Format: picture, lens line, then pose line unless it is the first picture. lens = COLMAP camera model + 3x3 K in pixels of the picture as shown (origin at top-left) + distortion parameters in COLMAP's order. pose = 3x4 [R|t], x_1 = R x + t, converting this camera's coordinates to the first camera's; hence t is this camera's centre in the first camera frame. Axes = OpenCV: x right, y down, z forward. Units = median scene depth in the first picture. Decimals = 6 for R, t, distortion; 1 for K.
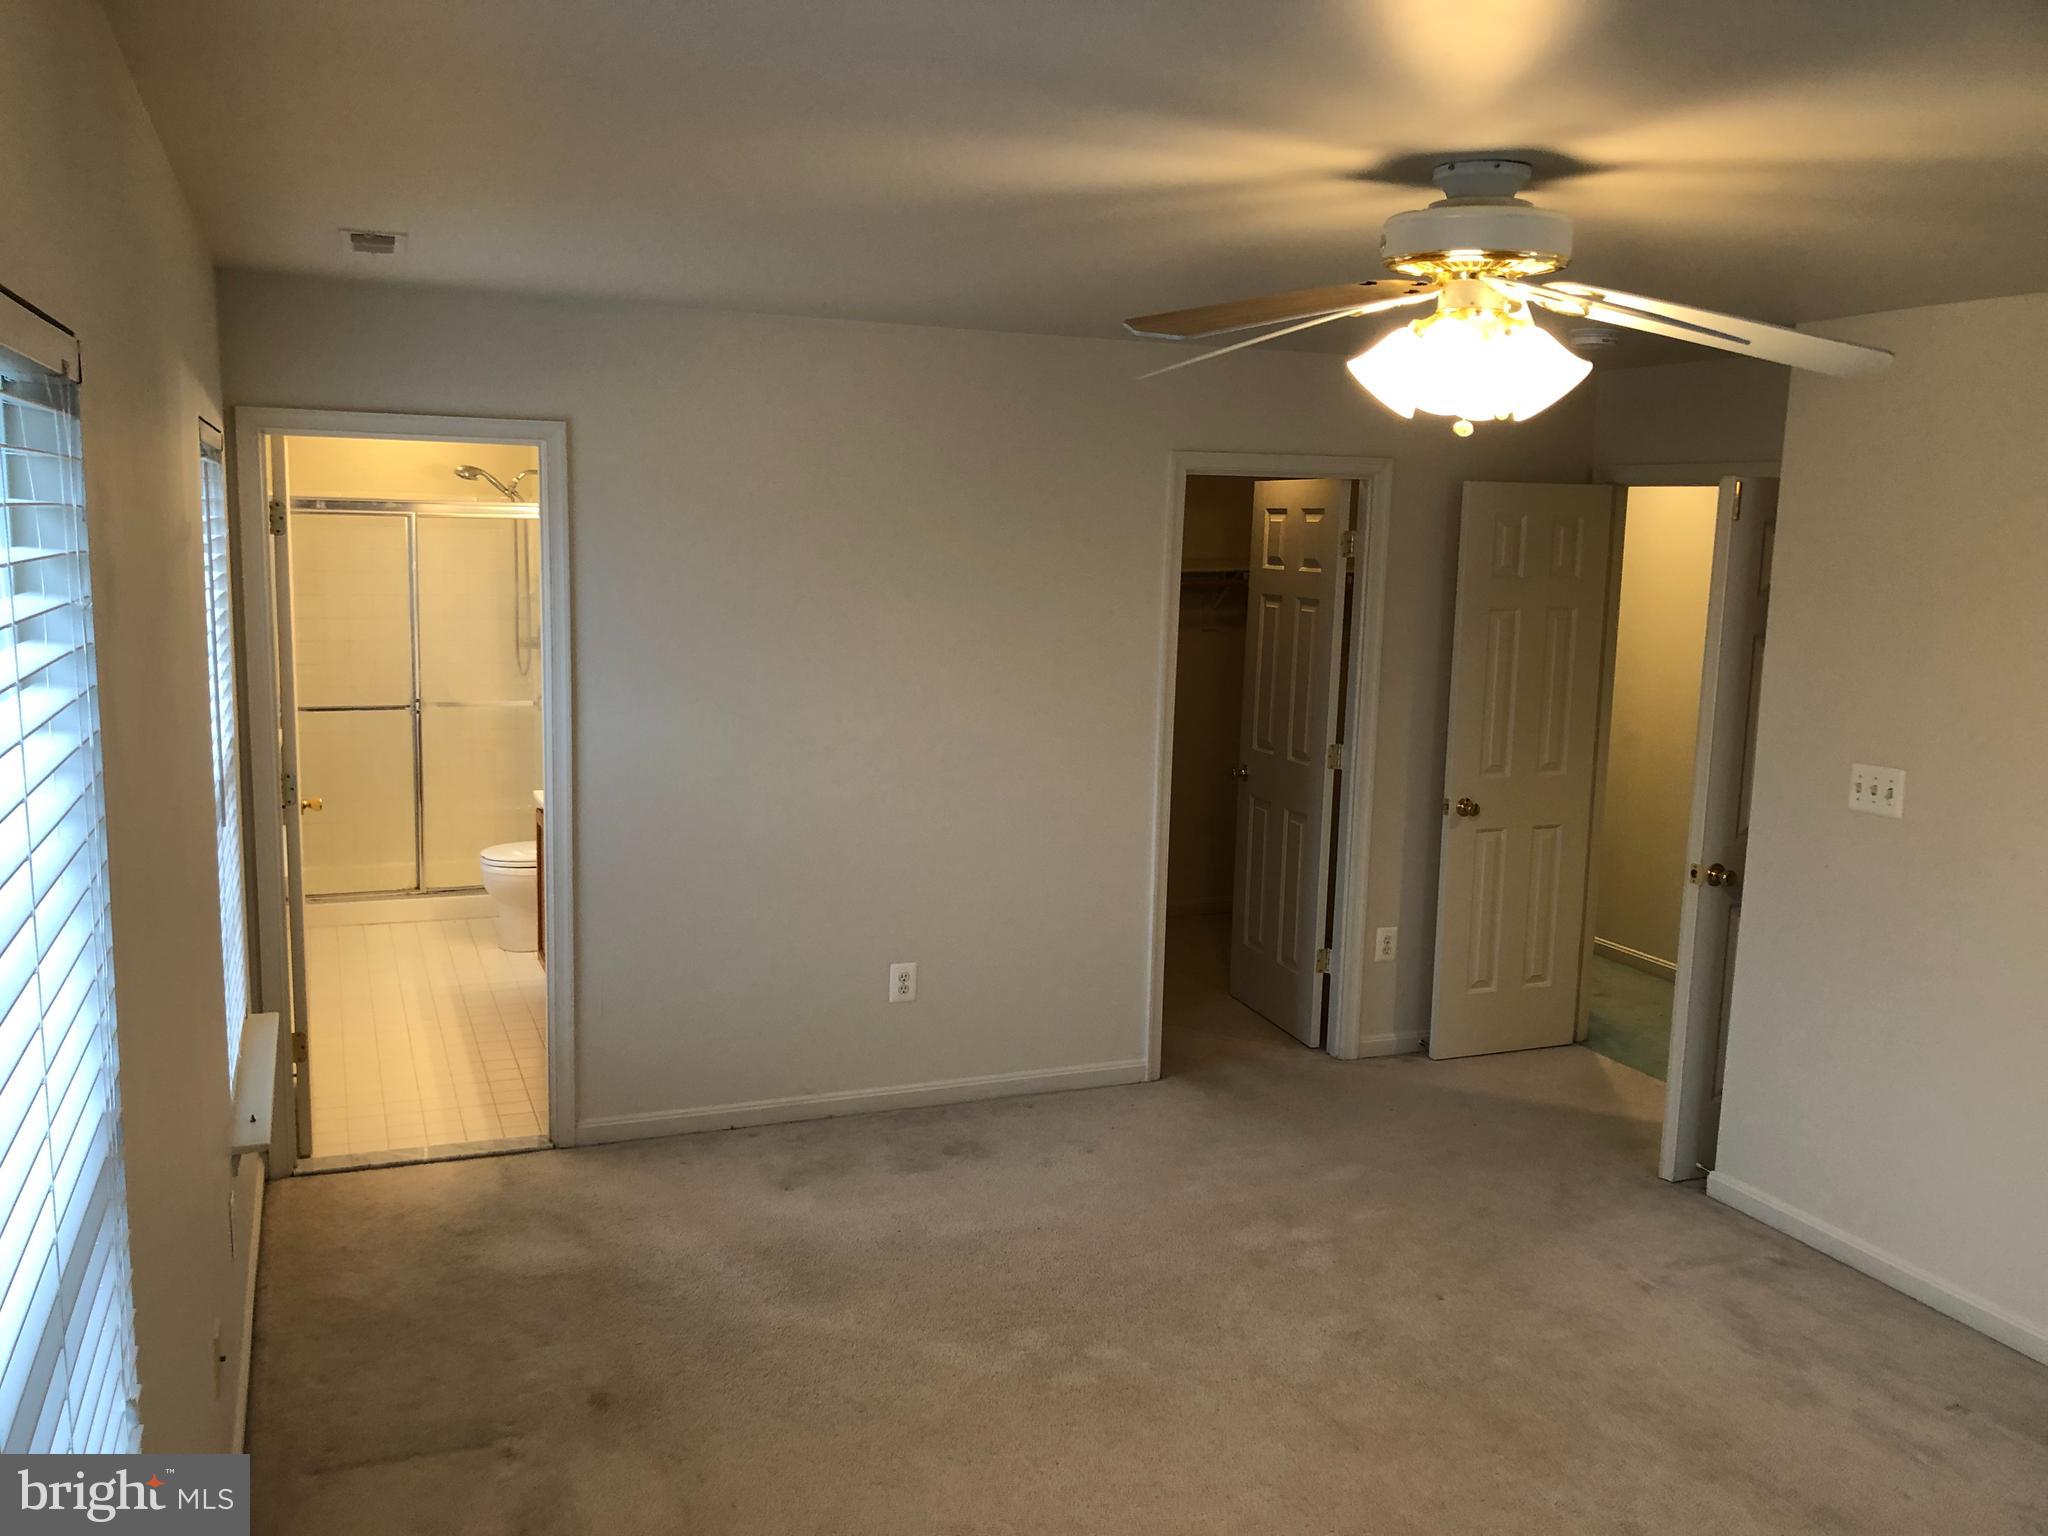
lens RADIAL K [[1658.9, 0, 1035.6], [0, 1658.9, 792.6], [0, 0, 1]] dist [0.182046, -0.454012]
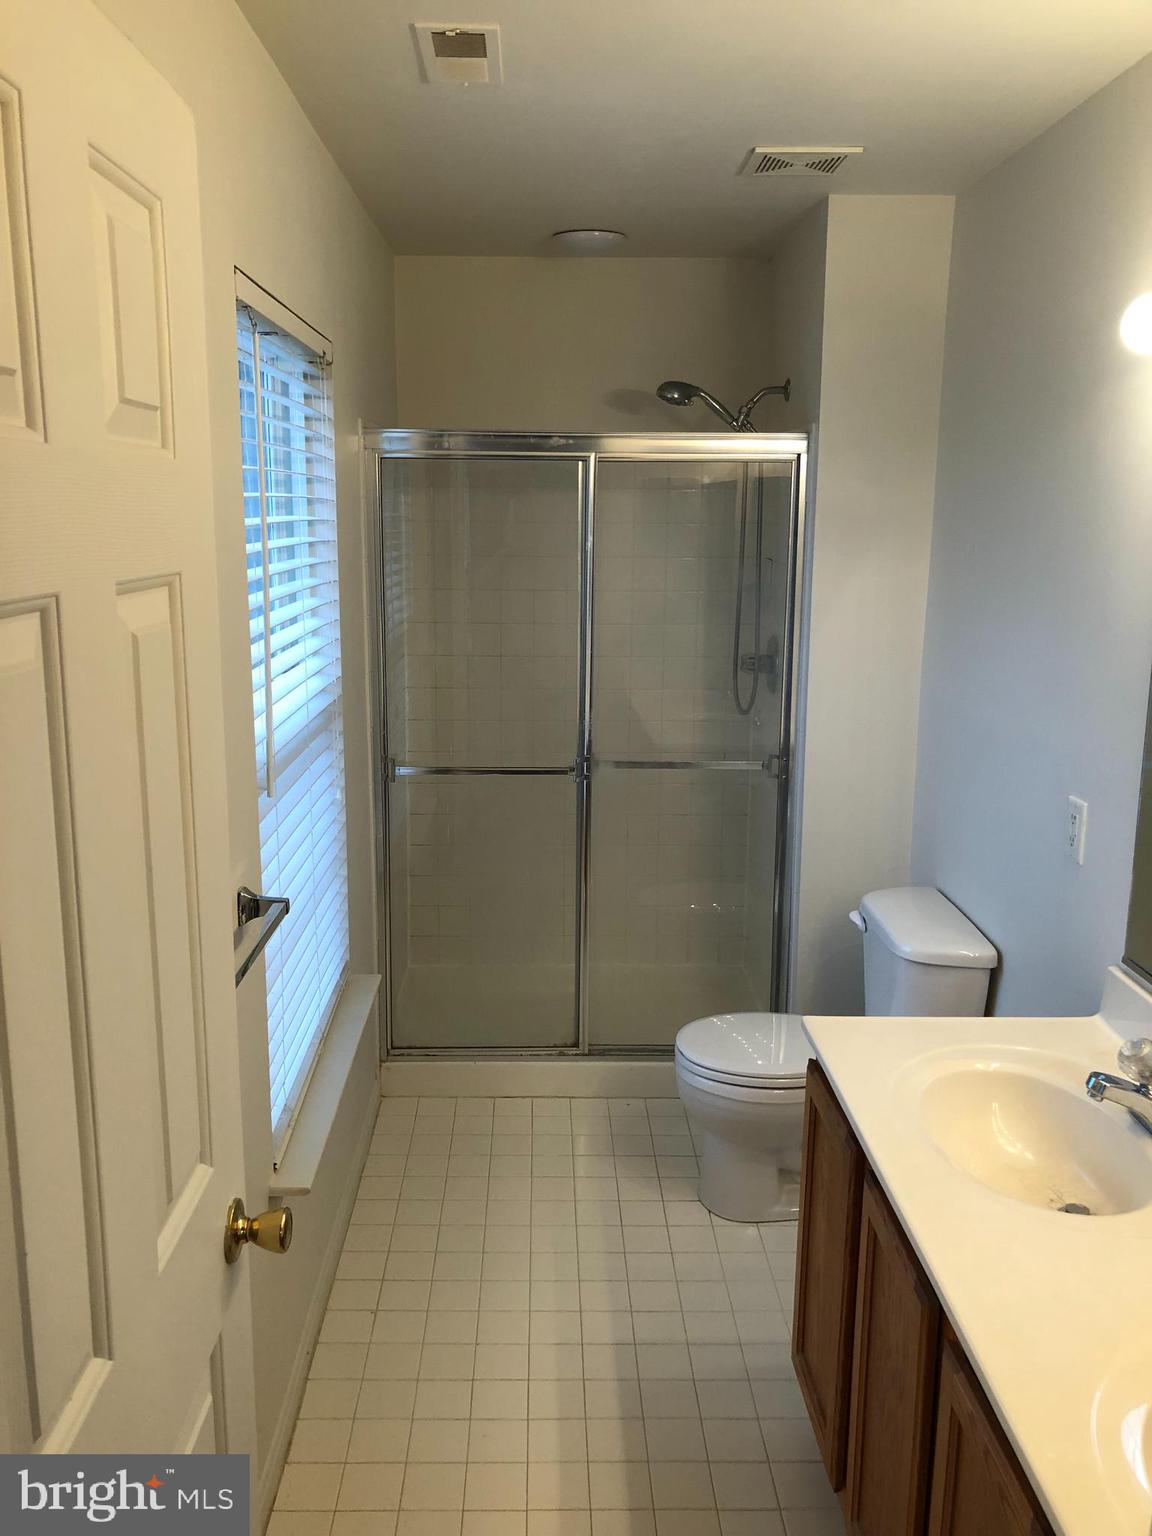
lens RADIAL K [[1268.5, 0, 574.3], [0, 1268.5, 771.1], [0, 0, 1]] dist [0.031121, -0.008532]
pose [[0.931577, 0.053765, -0.359545, -0.199294], [-0.039862, 0.998147, 0.045975, -0.071189], [0.361351, -0.028497, 0.931994, 0.554368]]
